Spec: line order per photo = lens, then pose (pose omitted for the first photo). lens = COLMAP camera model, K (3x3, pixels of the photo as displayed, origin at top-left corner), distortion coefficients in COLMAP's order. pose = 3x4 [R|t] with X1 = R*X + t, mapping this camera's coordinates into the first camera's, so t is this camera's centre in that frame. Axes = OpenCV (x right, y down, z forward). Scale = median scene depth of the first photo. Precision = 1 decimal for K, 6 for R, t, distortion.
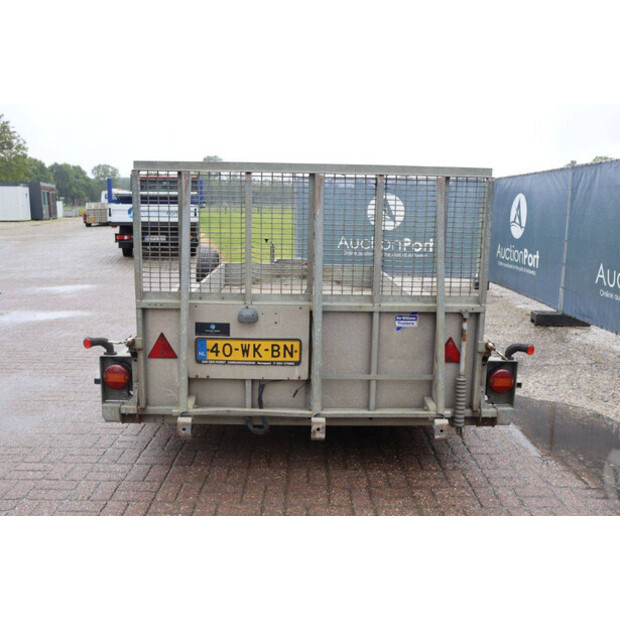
lens RADIAL K [[593.1, 0, 309.7], [0, 593.1, 322.1], [0, 0, 1]] dist [-0.047715, 0.010232]
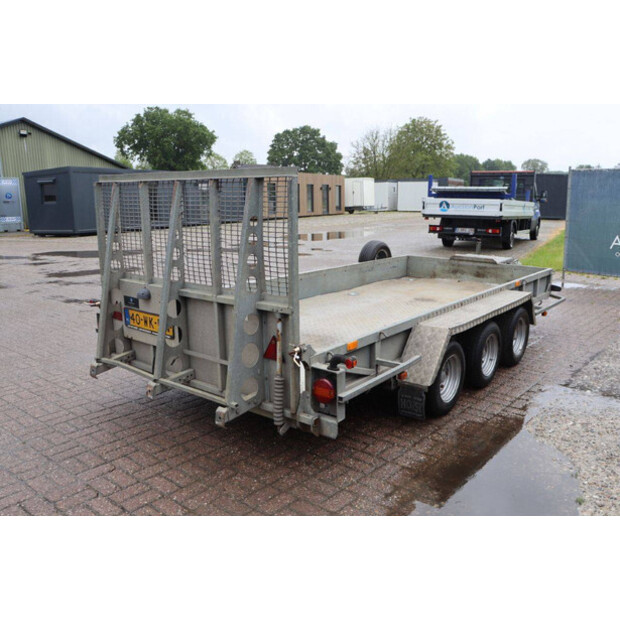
lens RADIAL K [[561.0, 0, 310.0], [0, 561.0, 310.0], [0, 0, 1]] dist [-0.086587, 0.018852]
pose [[0.755378, 0.115804, -0.644975, 0.858624], [-0.112865, 0.992544, 0.046025, -0.065718], [0.645496, 0.038029, 0.762816, 0.290470]]
